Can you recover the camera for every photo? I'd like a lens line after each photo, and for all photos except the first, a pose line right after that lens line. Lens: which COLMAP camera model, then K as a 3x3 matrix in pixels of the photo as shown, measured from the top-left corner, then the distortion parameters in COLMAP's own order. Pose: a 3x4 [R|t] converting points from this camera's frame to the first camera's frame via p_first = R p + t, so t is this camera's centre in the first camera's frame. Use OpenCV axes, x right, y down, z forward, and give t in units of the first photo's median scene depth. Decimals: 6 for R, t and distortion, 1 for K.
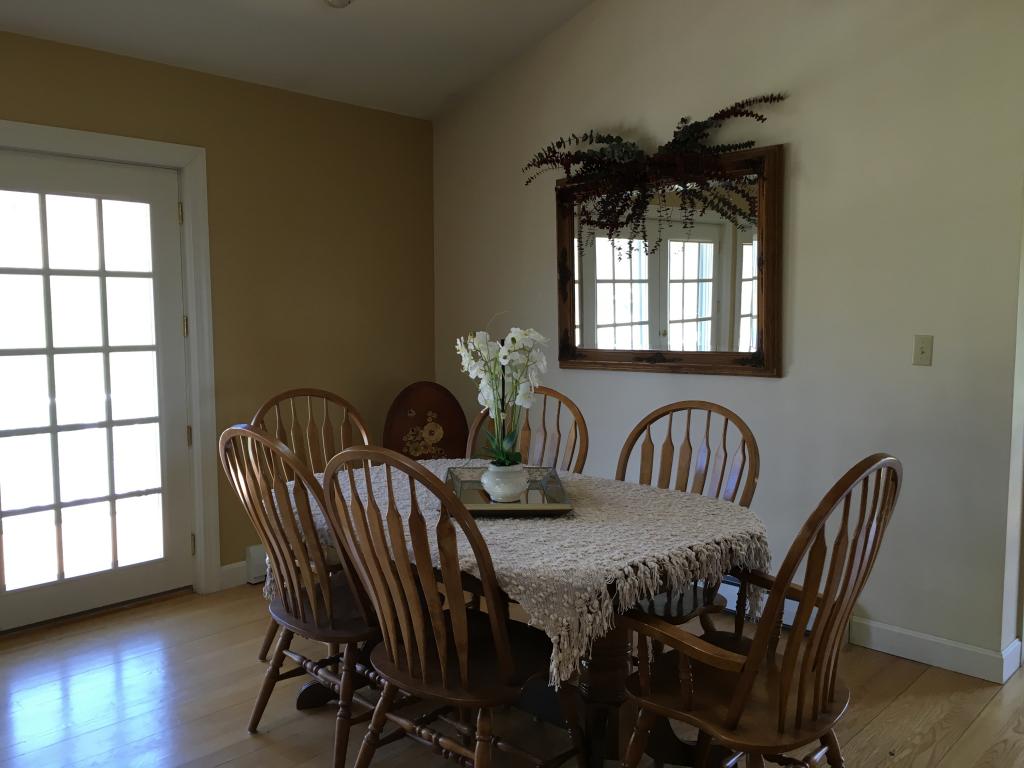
lens RADIAL K [[865.3, 0, 516.4], [0, 865.3, 382.8], [0, 0, 1]] dist [0.043106, -0.010070]
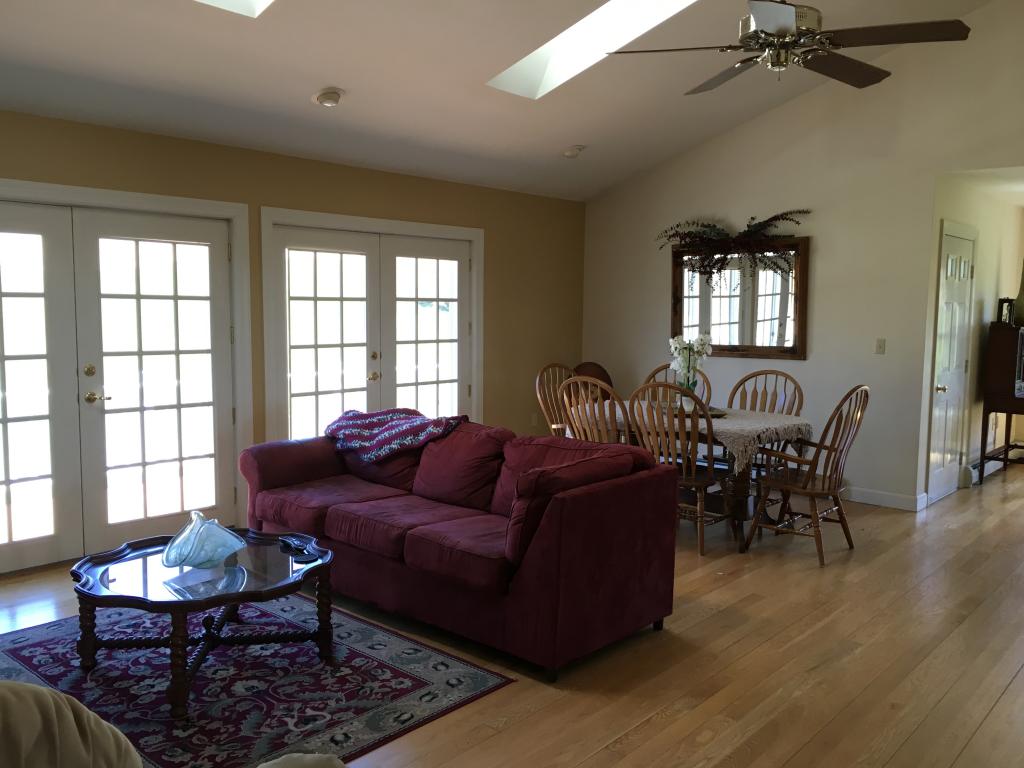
lens RADIAL K [[865.3, 0, 516.4], [0, 865.3, 382.8], [0, 0, 1]] dist [0.043106, -0.010070]
pose [[0.999406, 0.007716, 0.033595, -0.378764], [-0.008020, 0.999928, 0.008926, 0.031331], [-0.033523, -0.009190, 0.999396, -0.846008]]
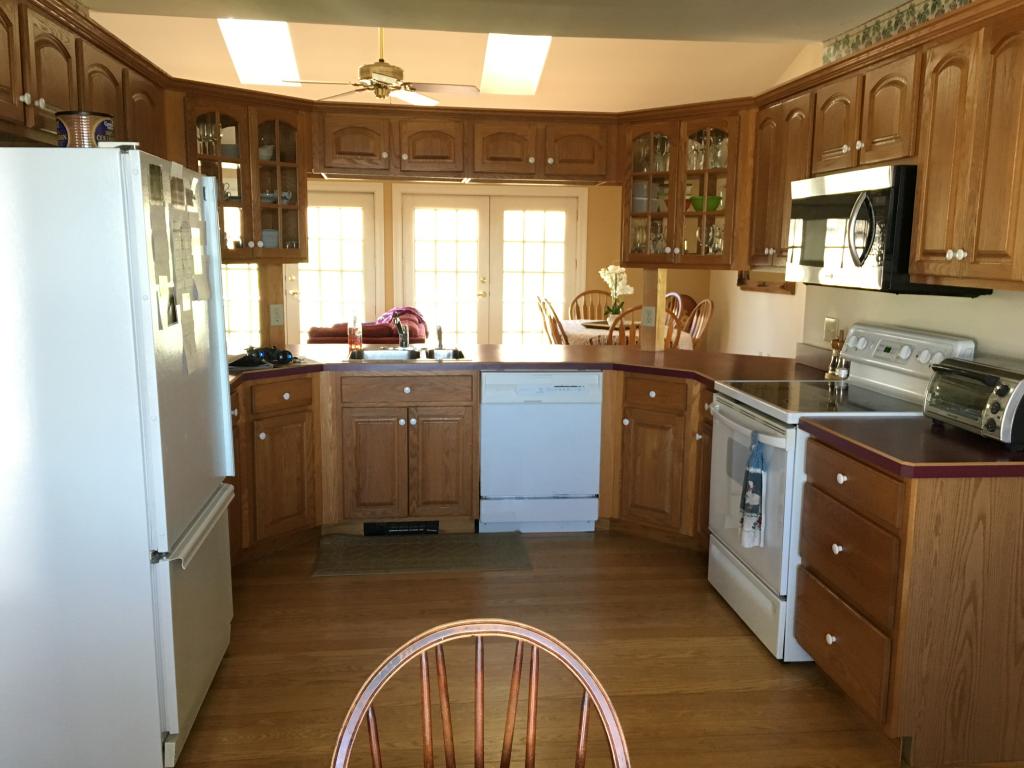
lens RADIAL K [[865.3, 0, 516.4], [0, 865.3, 382.8], [0, 0, 1]] dist [0.043106, -0.010070]
pose [[0.764233, 0.106235, -0.636131, 1.119252], [-0.068523, 0.994132, 0.083699, 0.074669], [0.641290, -0.020376, 0.767028, -0.994092]]
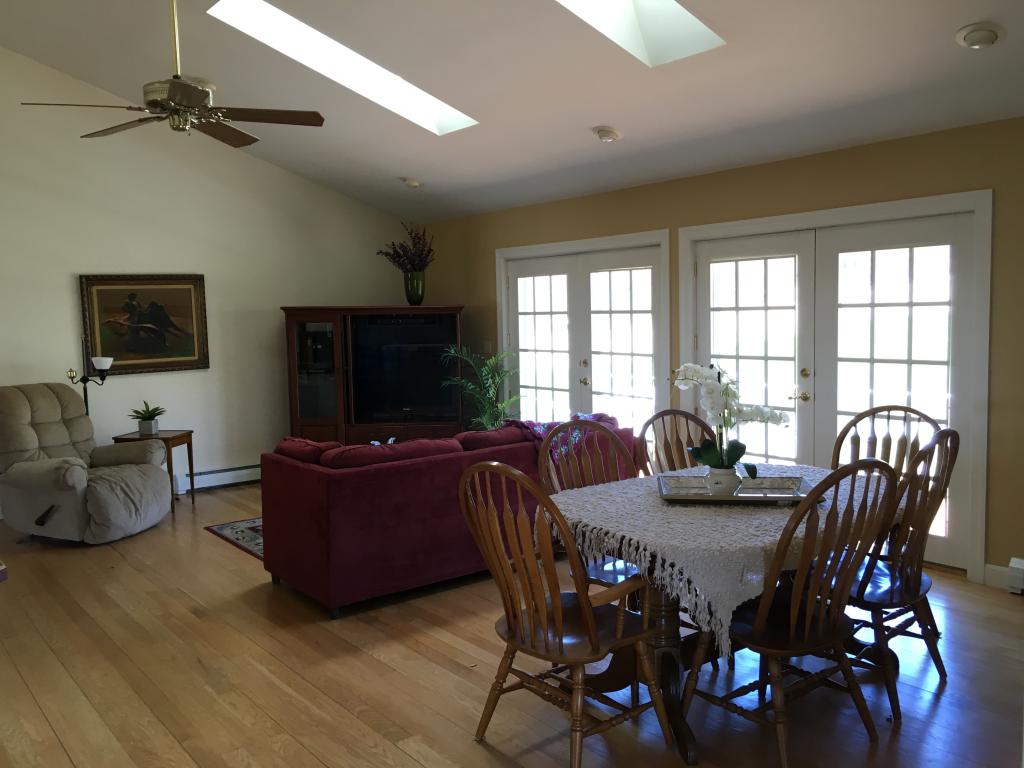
lens RADIAL K [[865.3, 0, 516.4], [0, 865.3, 382.8], [0, 0, 1]] dist [0.043106, -0.010070]
pose [[-0.152296, 0.083646, -0.984789, 0.947381], [-0.059618, 0.993820, 0.093633, -0.098351], [0.986535, 0.072972, -0.146368, 0.632433]]
